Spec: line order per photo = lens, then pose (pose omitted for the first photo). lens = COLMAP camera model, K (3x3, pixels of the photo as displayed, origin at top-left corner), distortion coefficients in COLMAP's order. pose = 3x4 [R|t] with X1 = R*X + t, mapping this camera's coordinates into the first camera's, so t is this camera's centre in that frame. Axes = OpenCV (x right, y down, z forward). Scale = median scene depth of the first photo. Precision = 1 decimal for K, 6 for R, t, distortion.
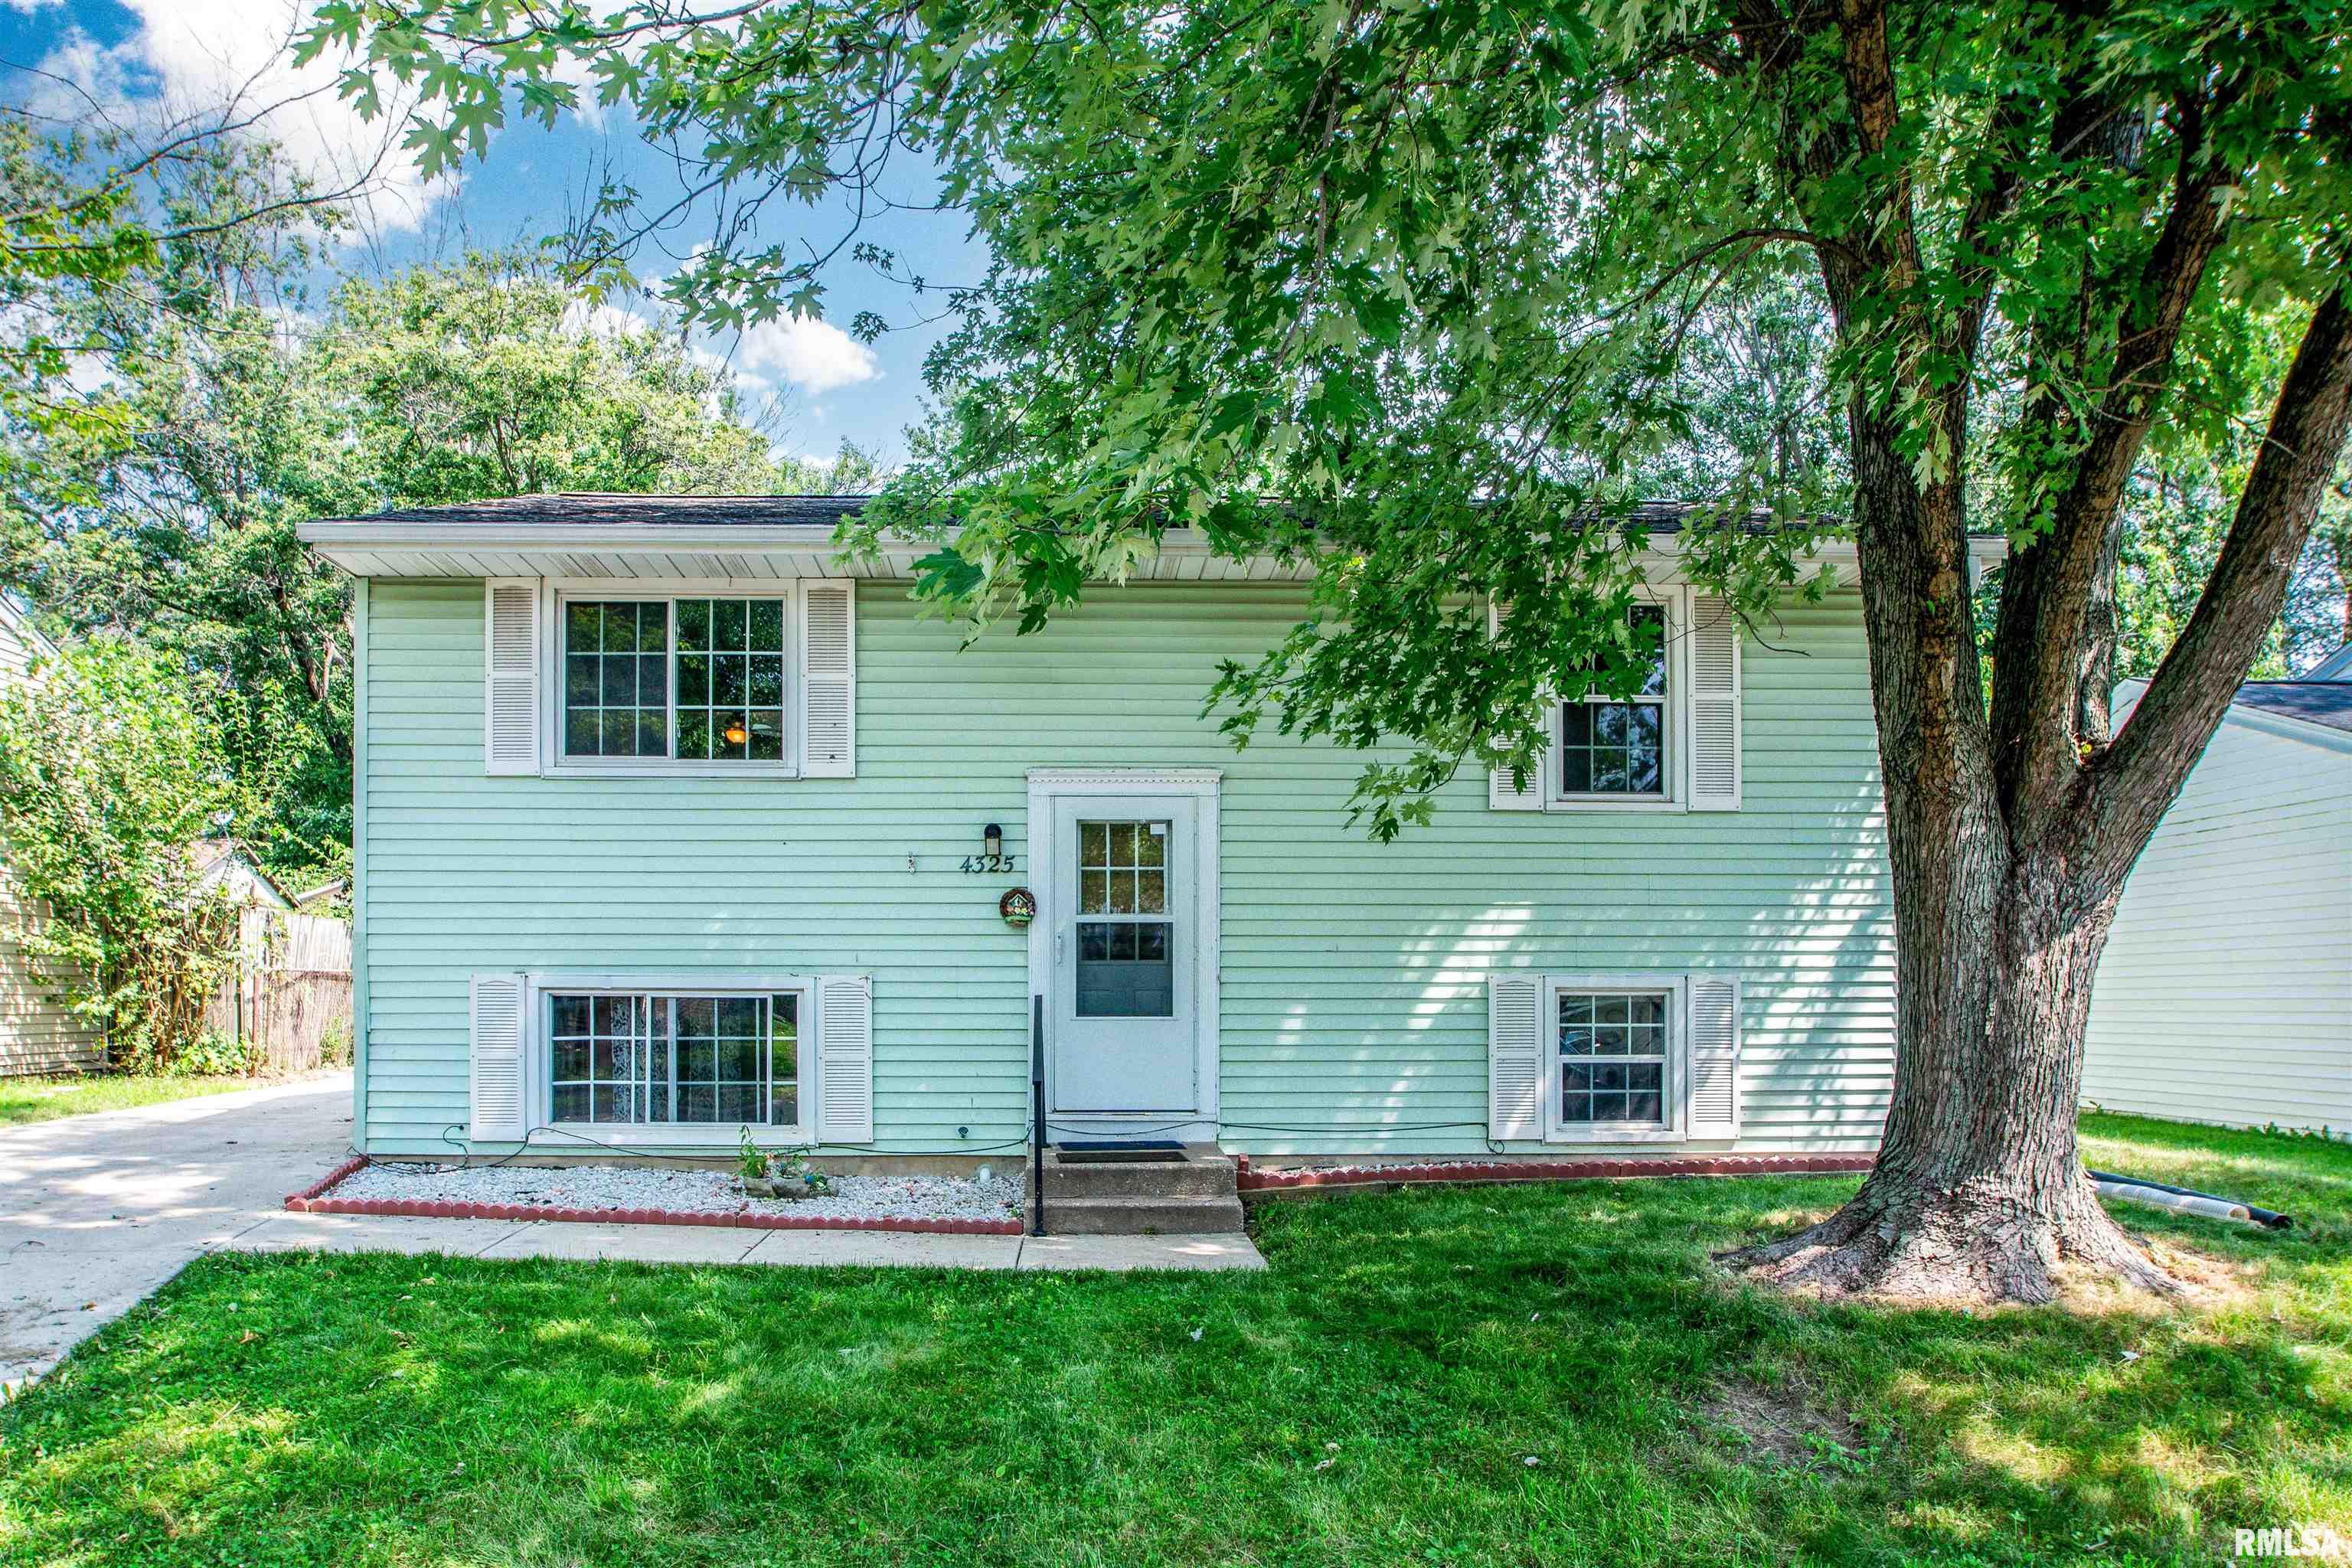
lens RADIAL K [[1658.2, 0, 1179.0], [0, 1658.2, 804.0], [0, 0, 1]] dist [-0.044292, 0.010958]
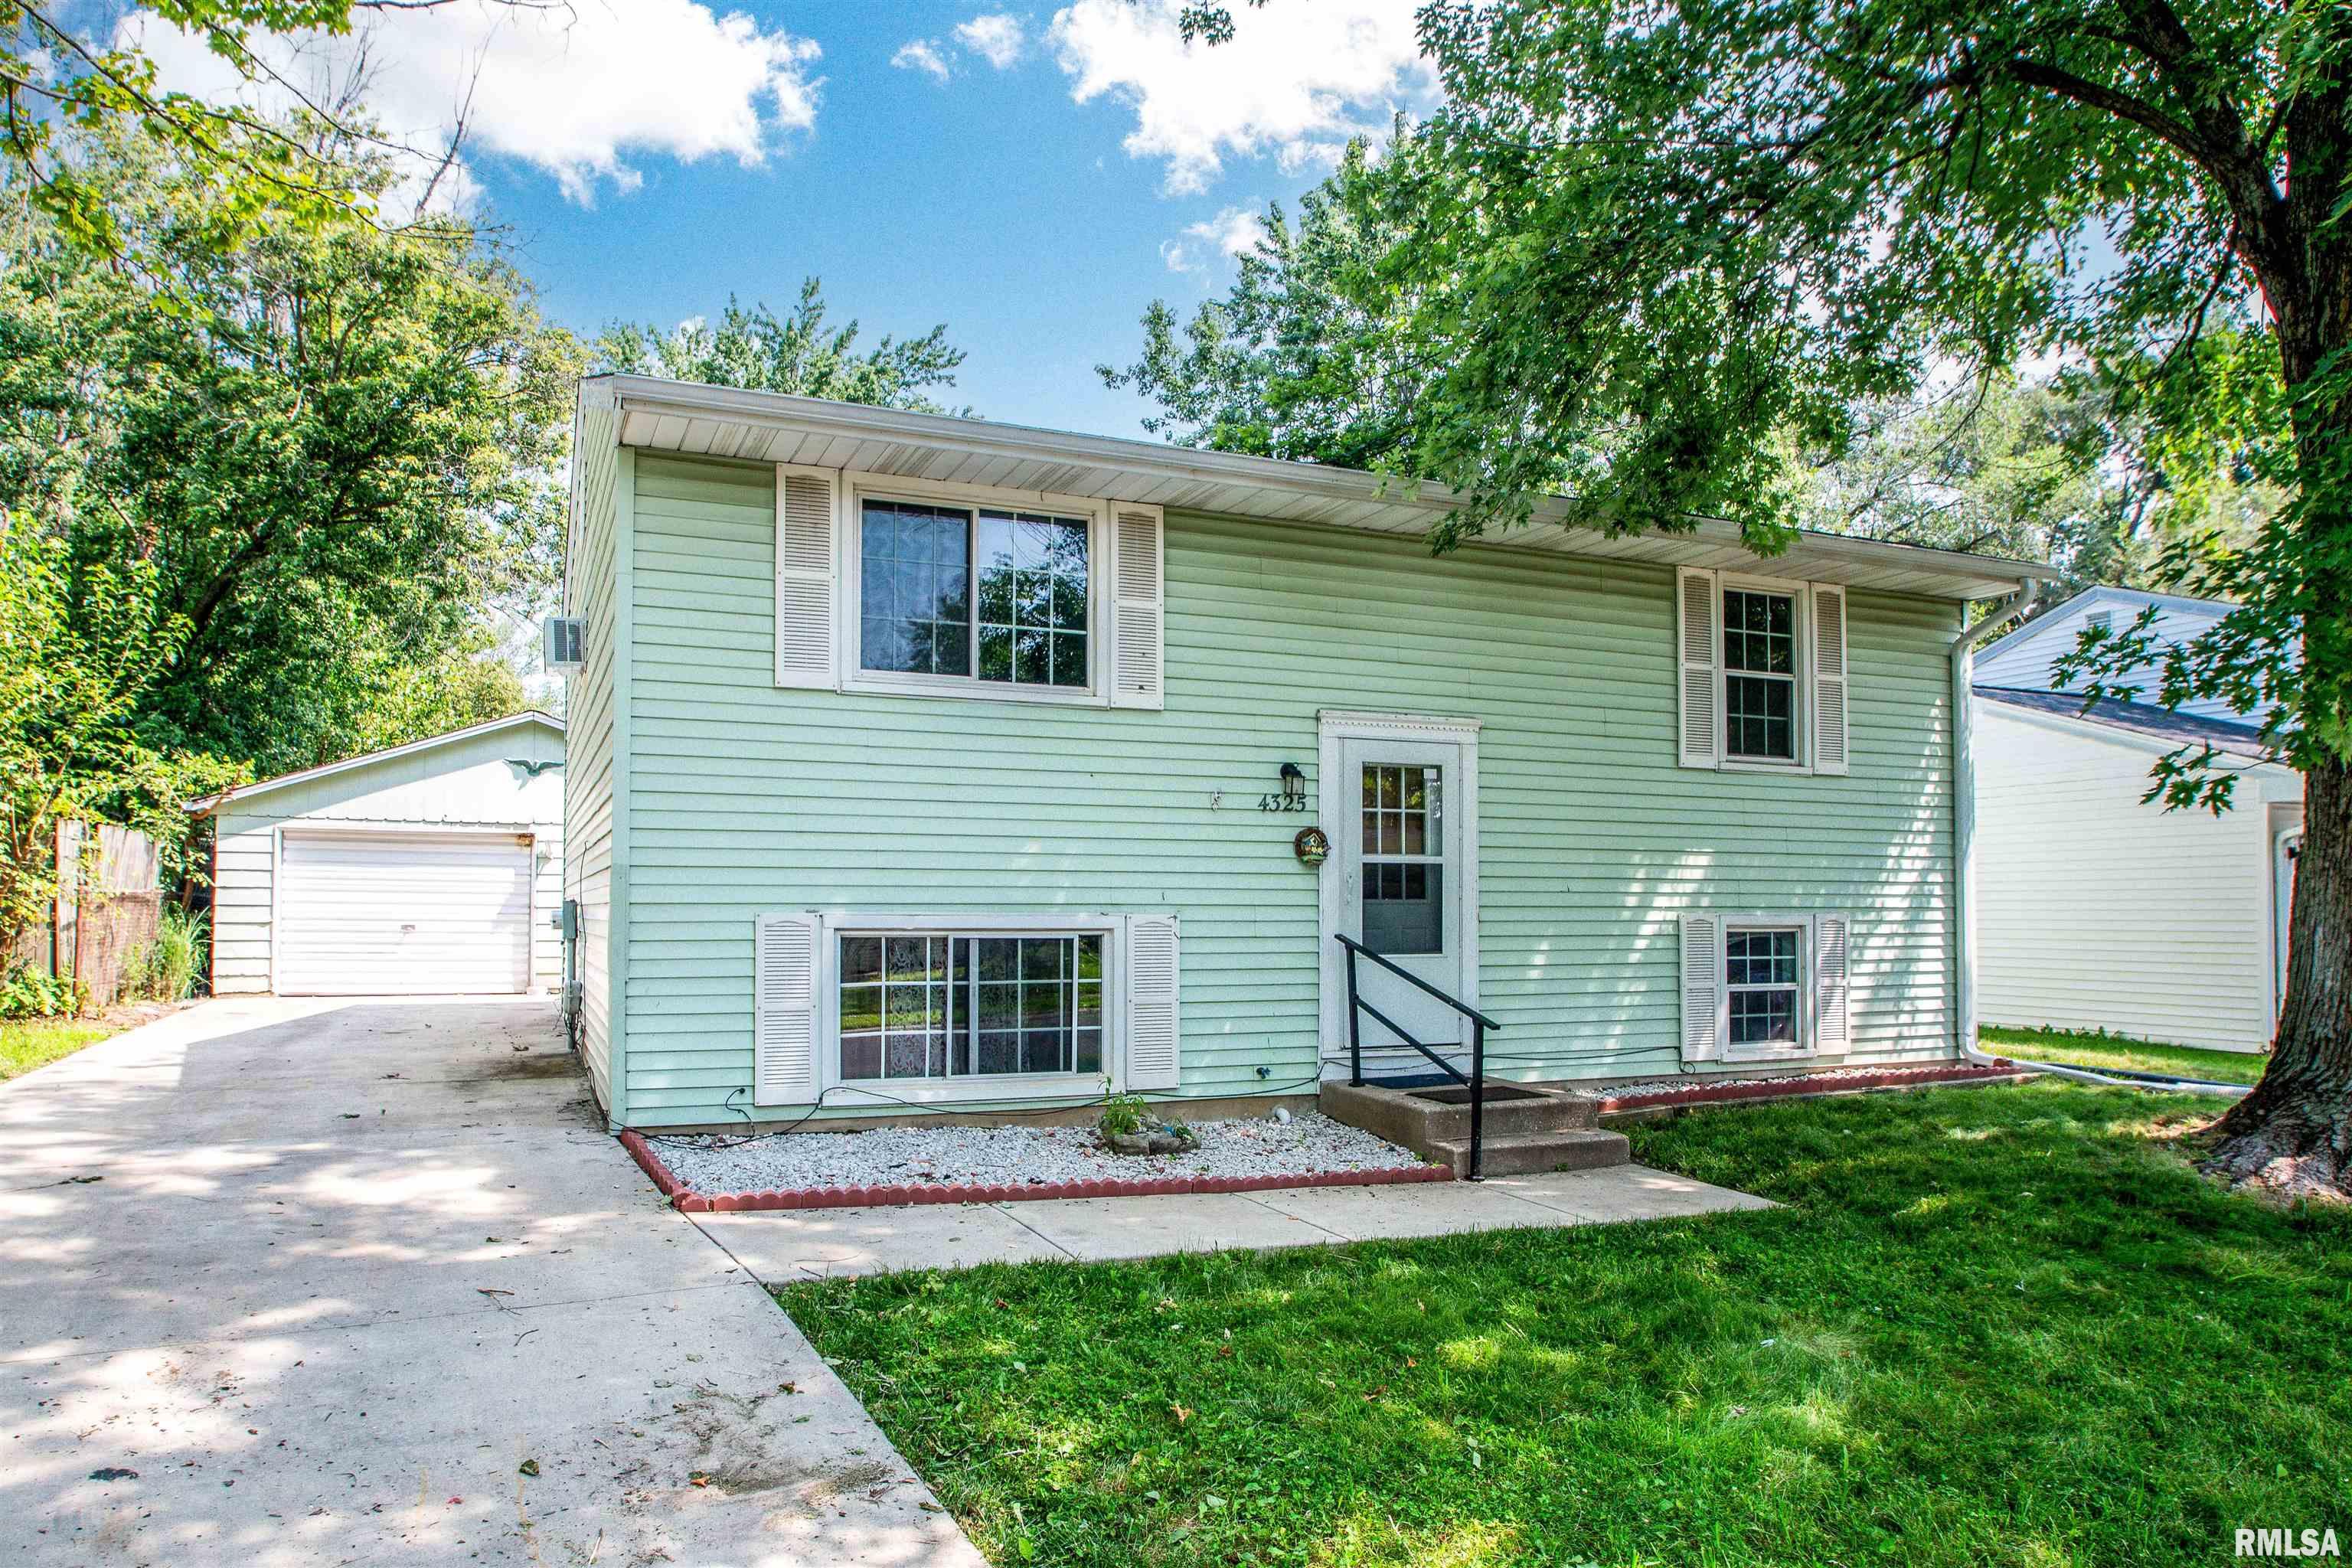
lens RADIAL K [[1409.1, 0, 1185.5], [0, 1409.1, 720.3], [0, 0, 1]] dist [-0.028668, -0.002609]
pose [[0.941193, 0.048146, 0.334420, -0.458590], [-0.041728, 0.998781, -0.026355, 0.011305], [-0.335281, 0.010850, 0.942056, 0.216023]]
